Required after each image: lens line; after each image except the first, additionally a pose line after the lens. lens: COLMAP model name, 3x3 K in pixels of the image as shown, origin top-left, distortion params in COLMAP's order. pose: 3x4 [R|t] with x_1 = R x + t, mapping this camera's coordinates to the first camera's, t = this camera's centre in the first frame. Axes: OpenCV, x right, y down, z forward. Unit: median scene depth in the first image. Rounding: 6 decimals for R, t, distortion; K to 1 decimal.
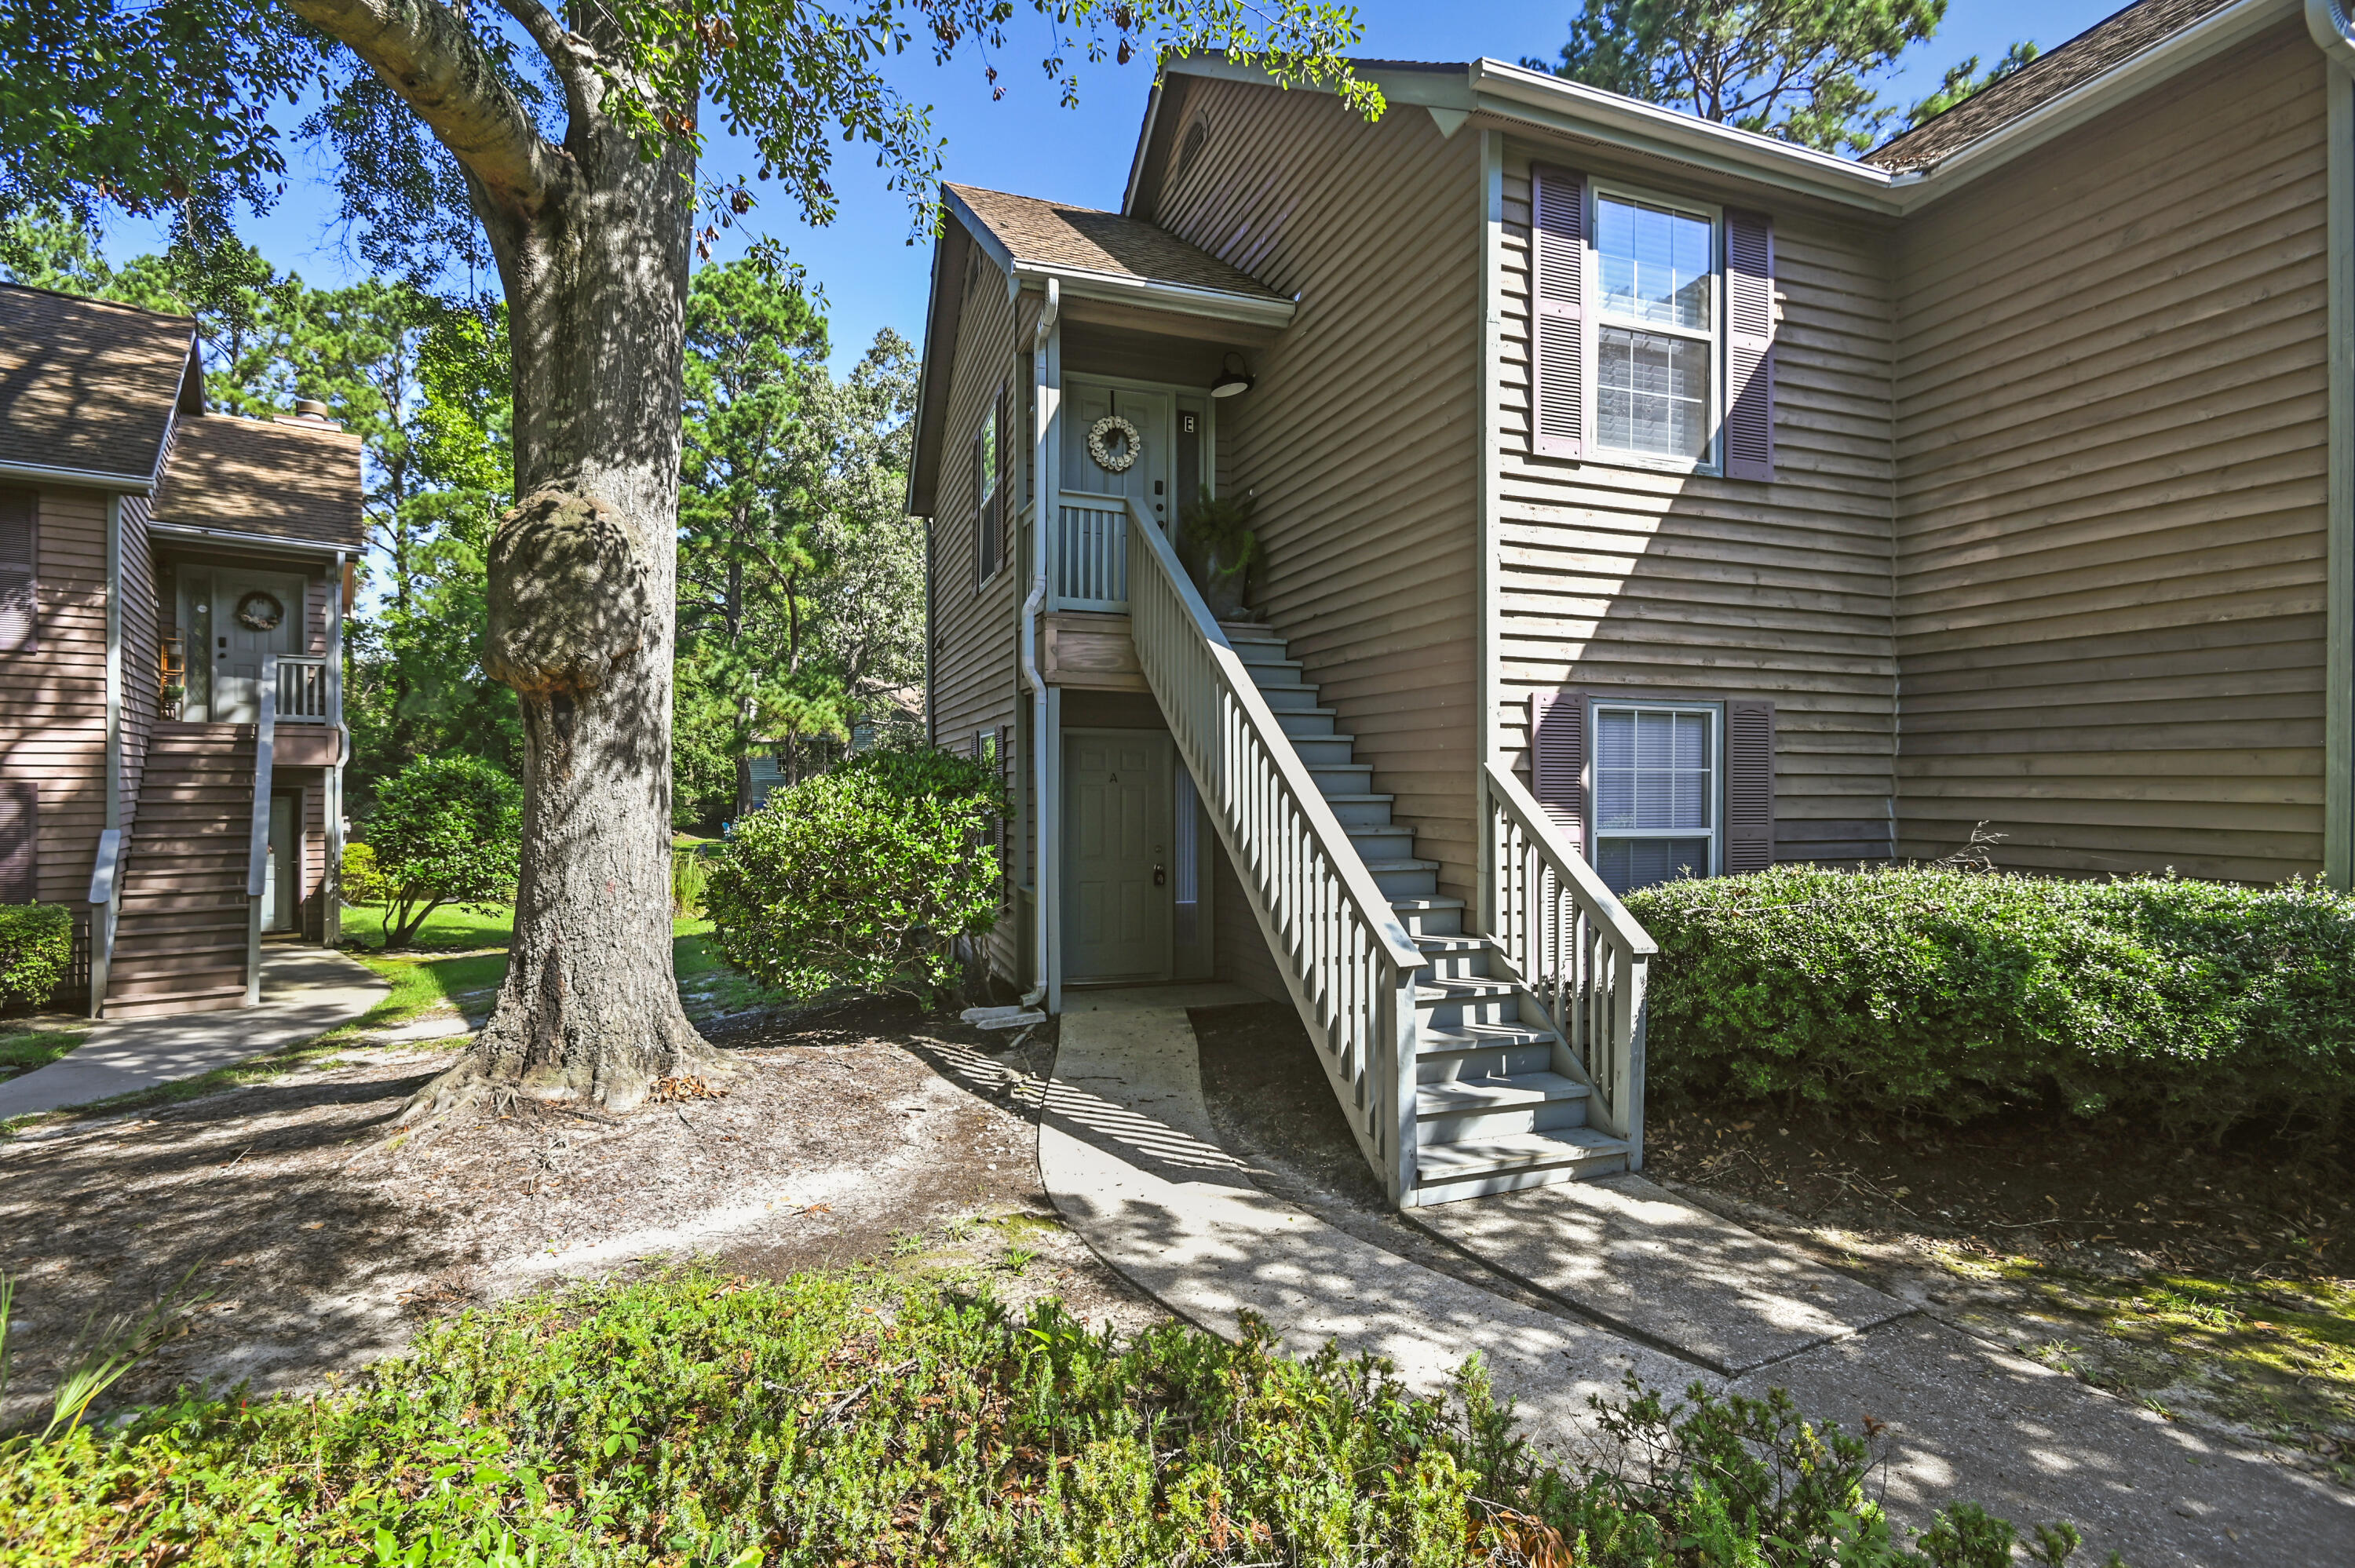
lens RADIAL K [[1079.9, 0, 1176.6], [0, 1079.9, 761.2], [0, 0, 1]] dist [-0.012453, 0.000126]
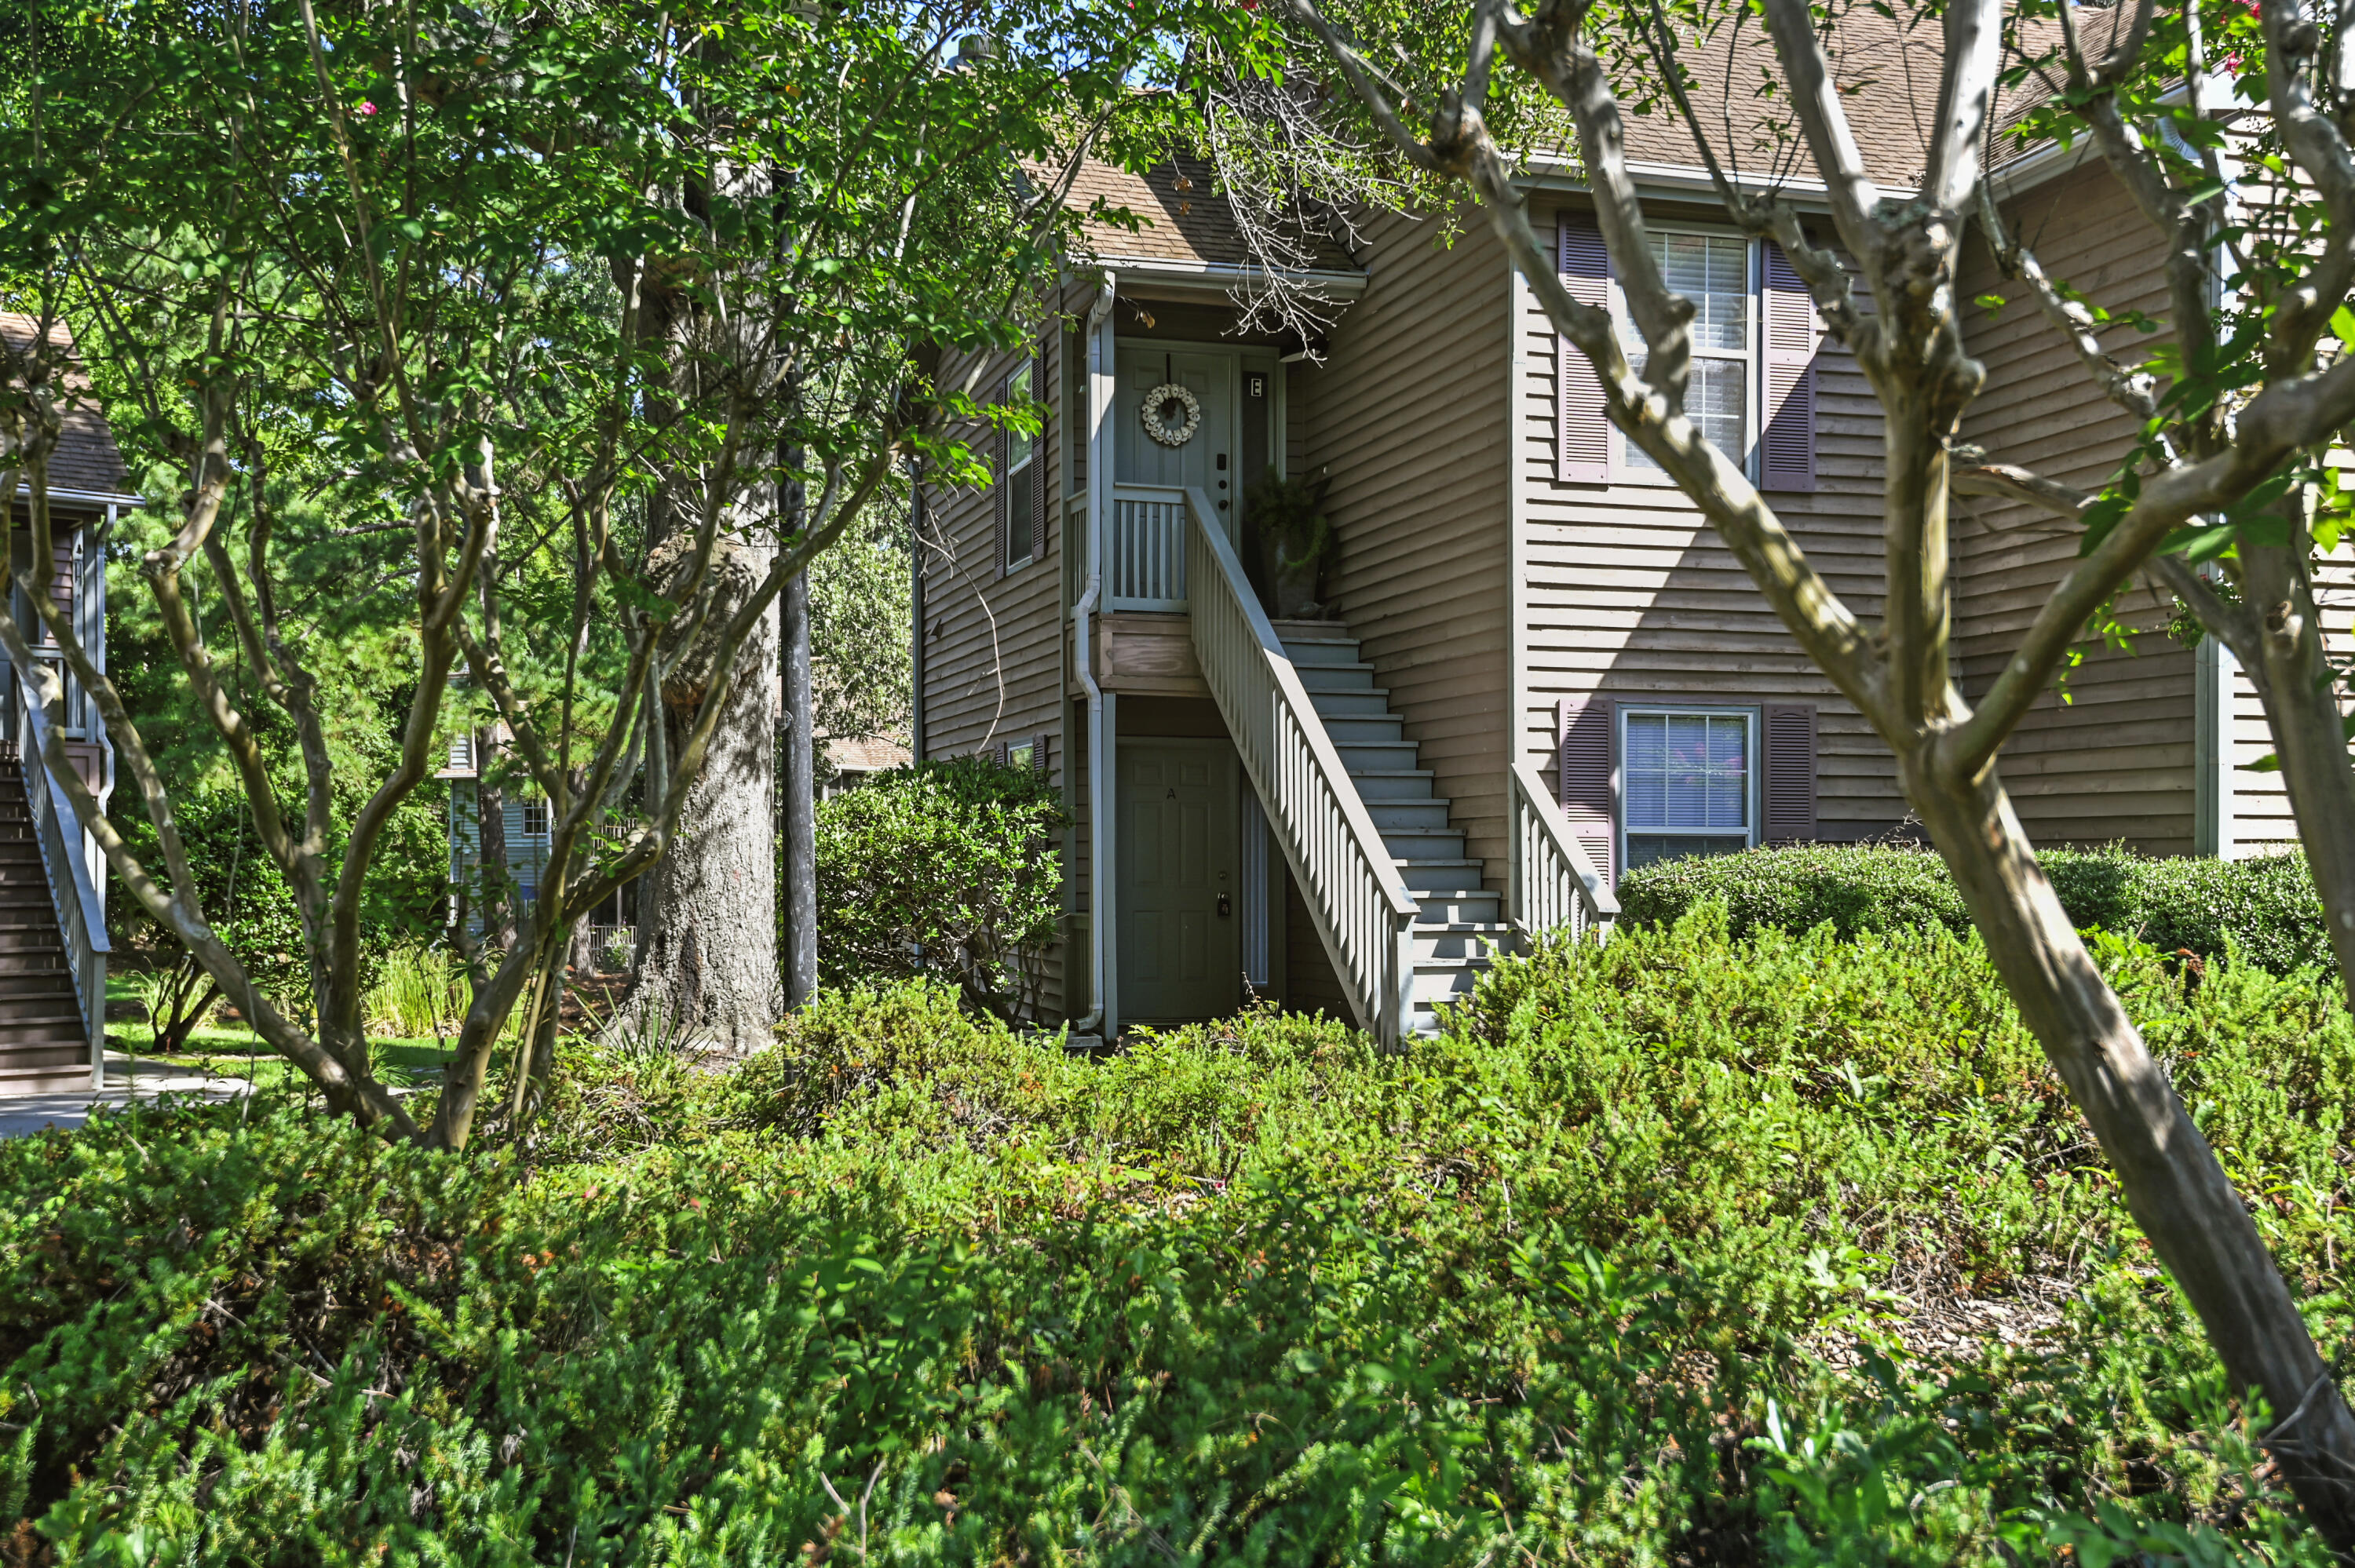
lens RADIAL K [[2325.3, 0, 1177.5], [0, 2325.3, 784.0], [0, 0, 1]] dist [0.005149, 0.002224]
pose [[0.998822, -0.004858, -0.048275, 0.053942], [0.004112, 0.999871, -0.015544, 0.052962], [0.048345, 0.015327, 0.998713, -1.270085]]
